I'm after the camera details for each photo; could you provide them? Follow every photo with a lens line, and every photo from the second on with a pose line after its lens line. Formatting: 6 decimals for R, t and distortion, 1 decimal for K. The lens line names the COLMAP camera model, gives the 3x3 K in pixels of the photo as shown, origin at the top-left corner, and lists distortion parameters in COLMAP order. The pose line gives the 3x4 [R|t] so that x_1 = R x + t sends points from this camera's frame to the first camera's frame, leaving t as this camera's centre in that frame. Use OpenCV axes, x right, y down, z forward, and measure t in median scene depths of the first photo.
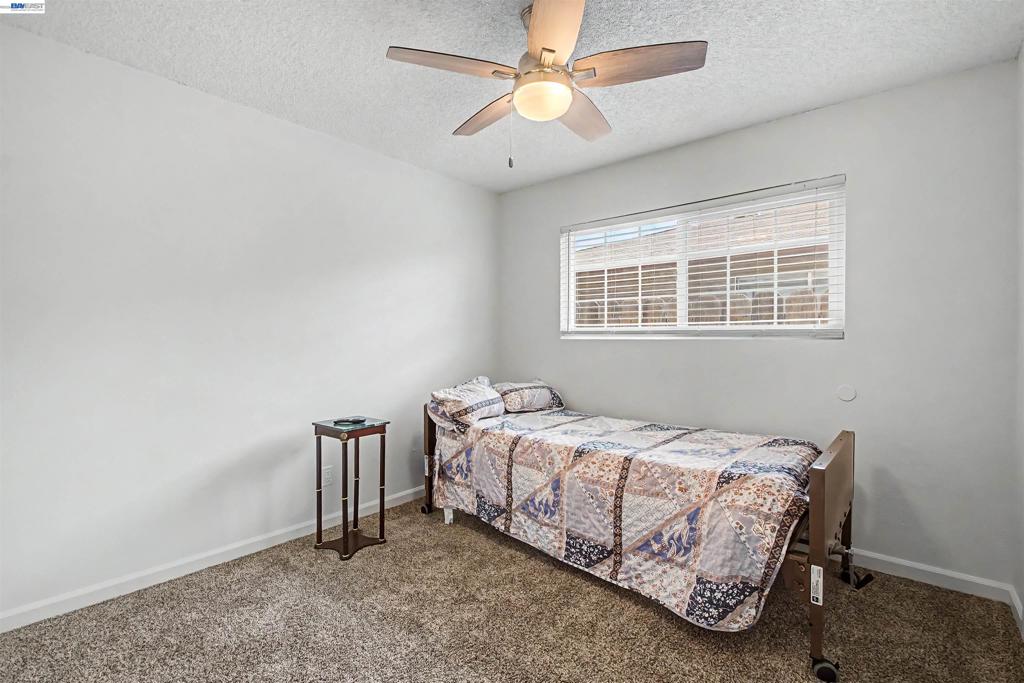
lens RADIAL K [[476.5, 0, 517.4], [0, 476.5, 343.1], [0, 0, 1]] dist [0.005792, -0.000135]
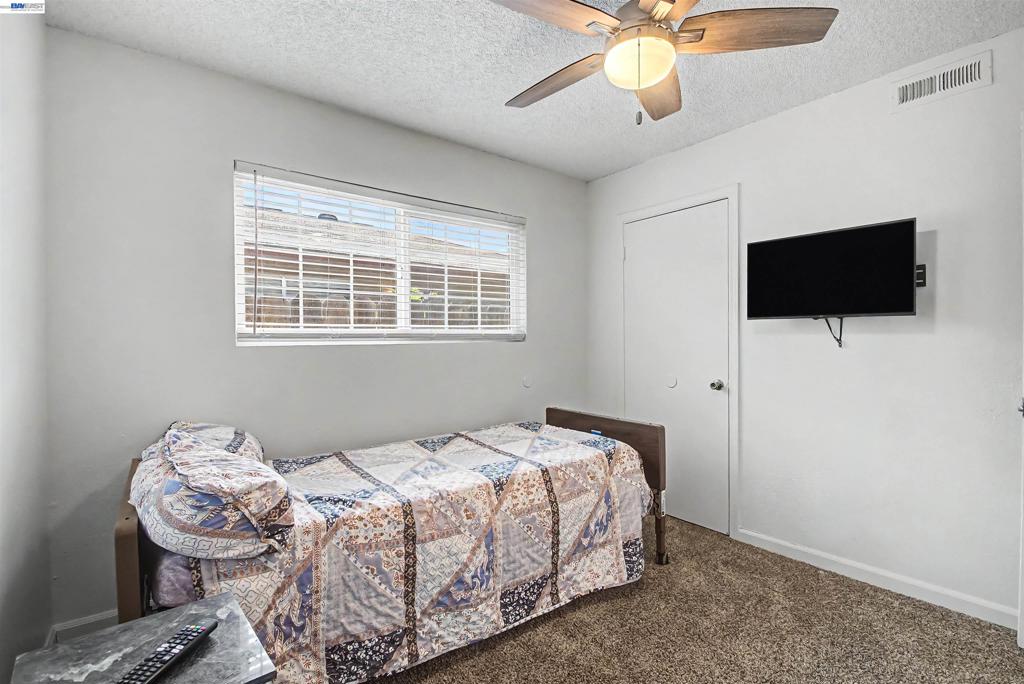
lens RADIAL K [[476.5, 0, 517.0], [0, 476.5, 337.2], [0, 0, 1]] dist [0.005792, -0.000135]
pose [[0.167414, -0.001339, 0.985886, -0.625598], [0.018075, 0.999835, -0.001711, -0.017982], [-0.985721, 0.018106, 0.167410, 0.789109]]
